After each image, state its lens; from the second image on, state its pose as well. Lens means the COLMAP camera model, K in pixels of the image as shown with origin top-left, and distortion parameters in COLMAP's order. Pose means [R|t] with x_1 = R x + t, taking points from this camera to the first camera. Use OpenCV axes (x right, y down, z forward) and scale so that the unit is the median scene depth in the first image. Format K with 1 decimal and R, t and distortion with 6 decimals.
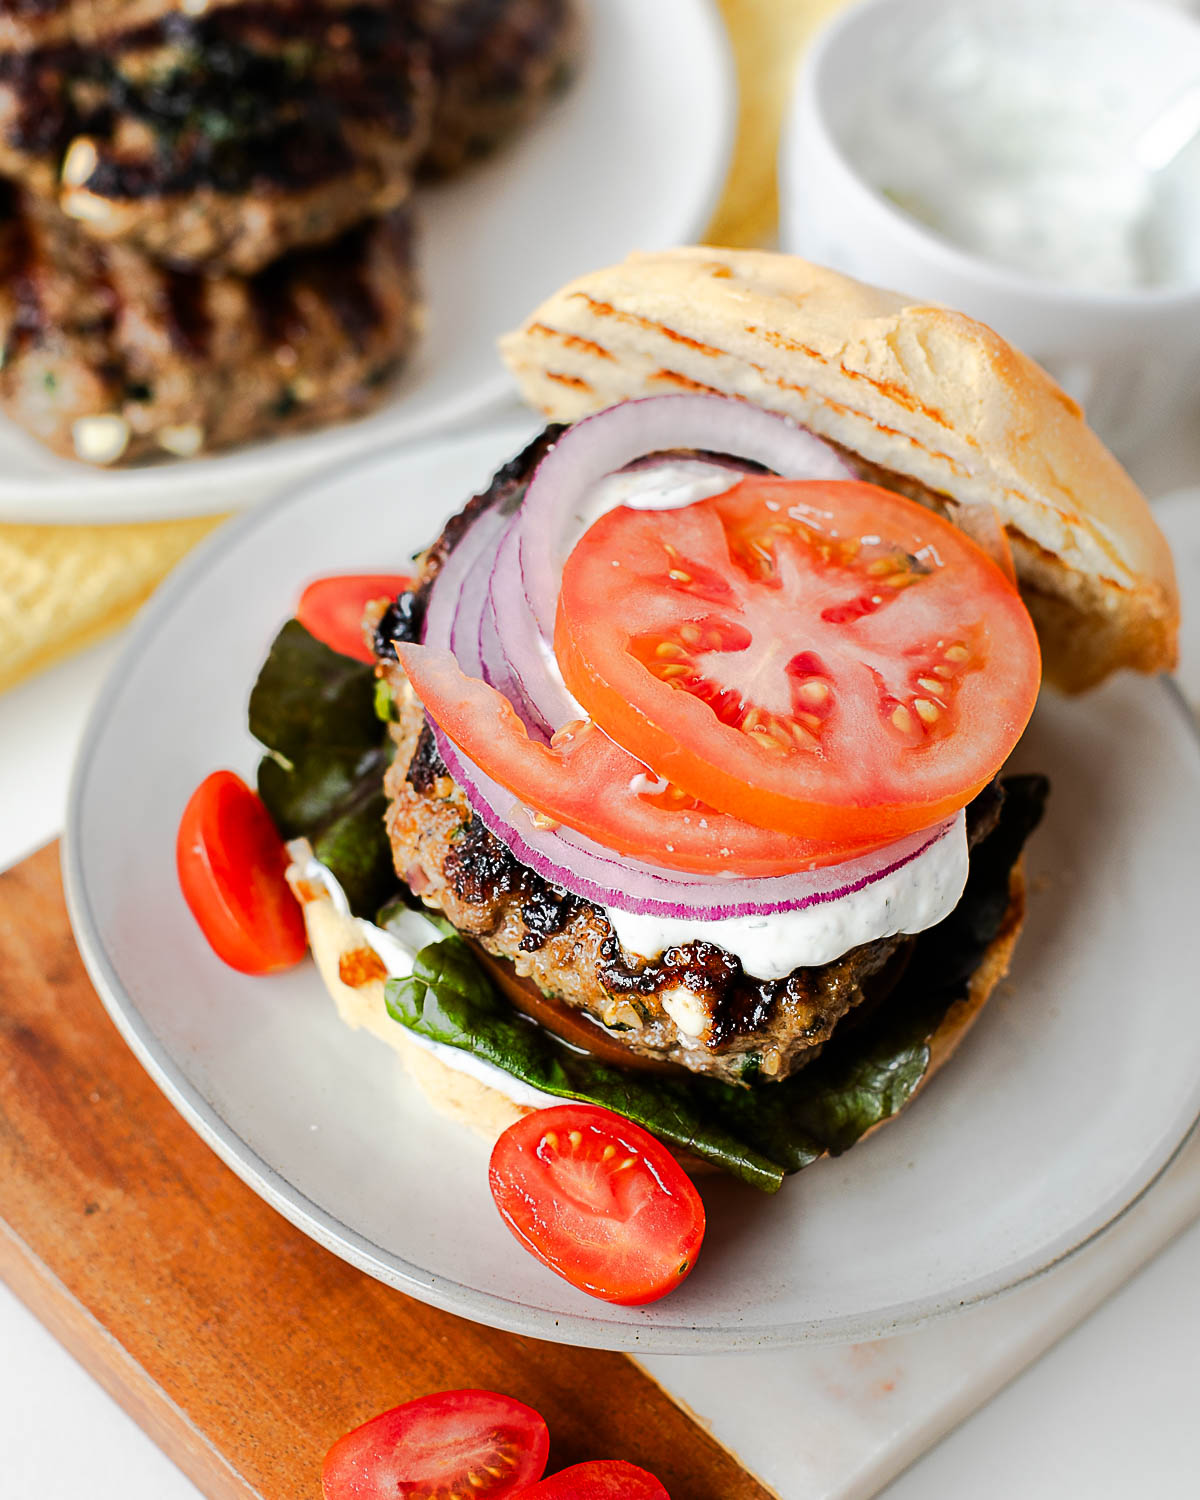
lens RADIAL K [[3259.5, 0, 556.8], [0, 3259.5, 749.9], [0, 0, 1]] dist [-0.186434, 0.071874]
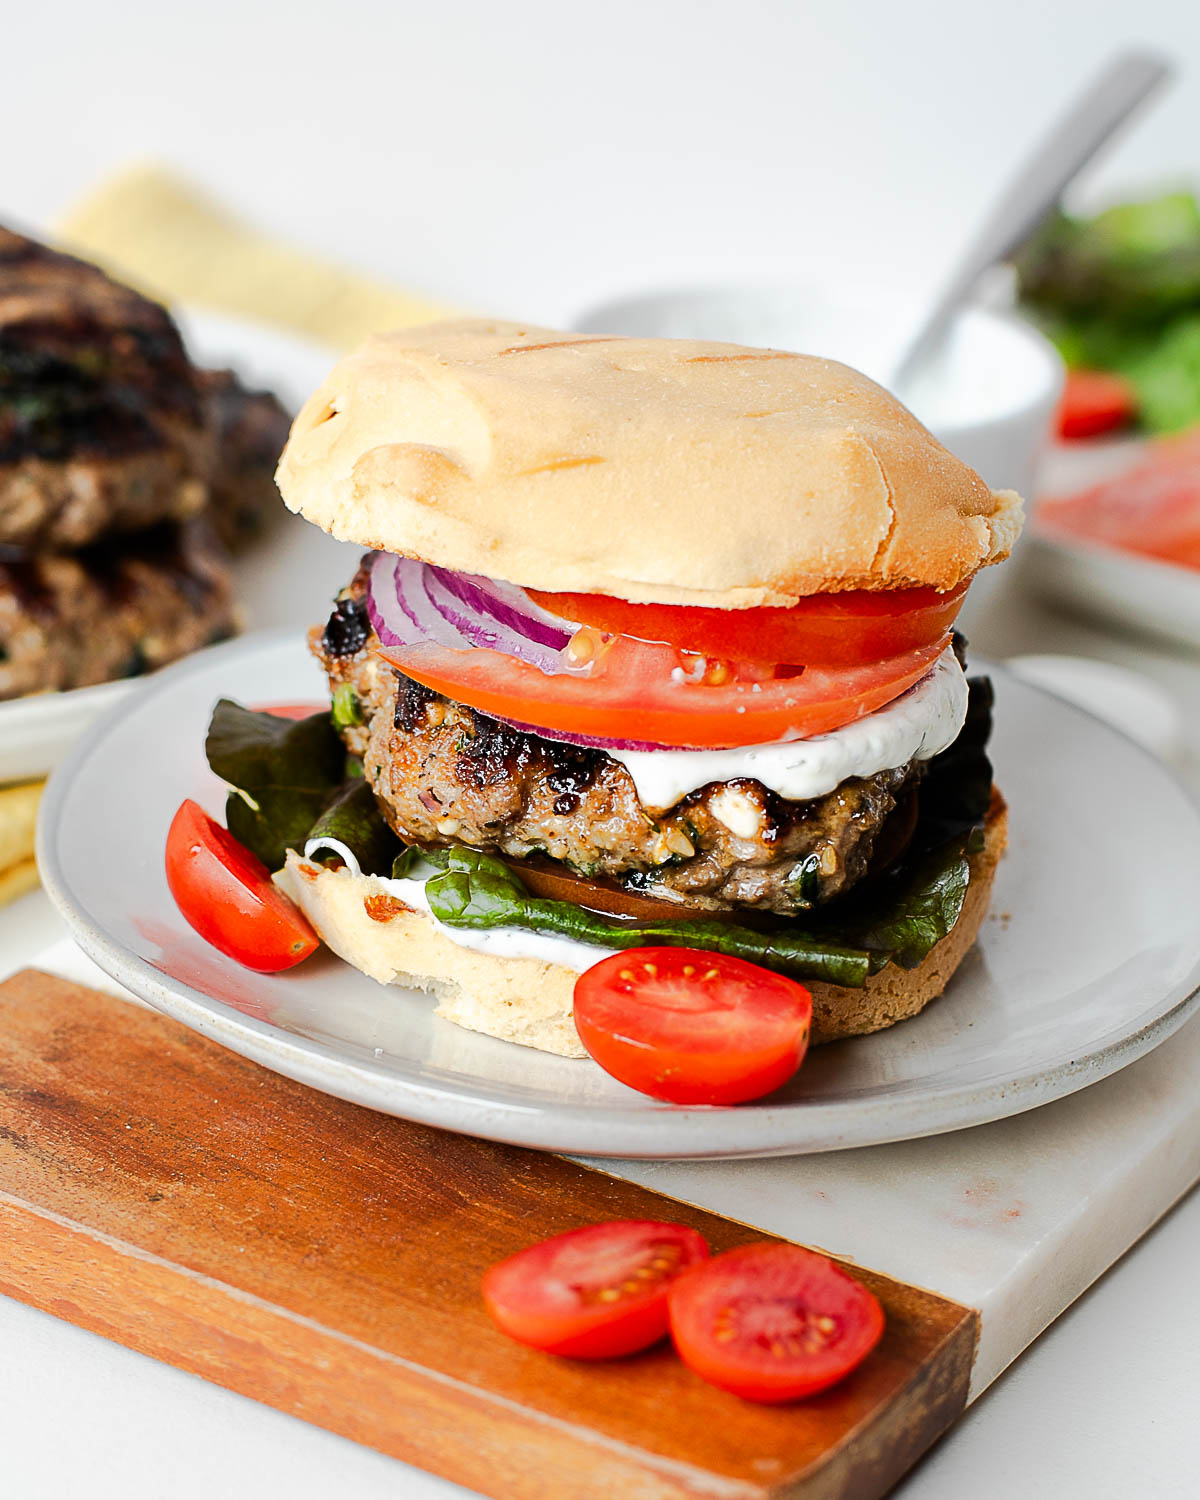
lens RADIAL K [[3259.5, 0, 556.8], [0, 3259.5, 749.9], [0, 0, 1]] dist [-0.186434, 0.071874]
pose [[0.972178, -0.164893, 0.166374, -0.166888], [0.211481, 0.923270, -0.320699, 0.350431], [-0.100727, 0.346962, 0.932455, 0.066879]]
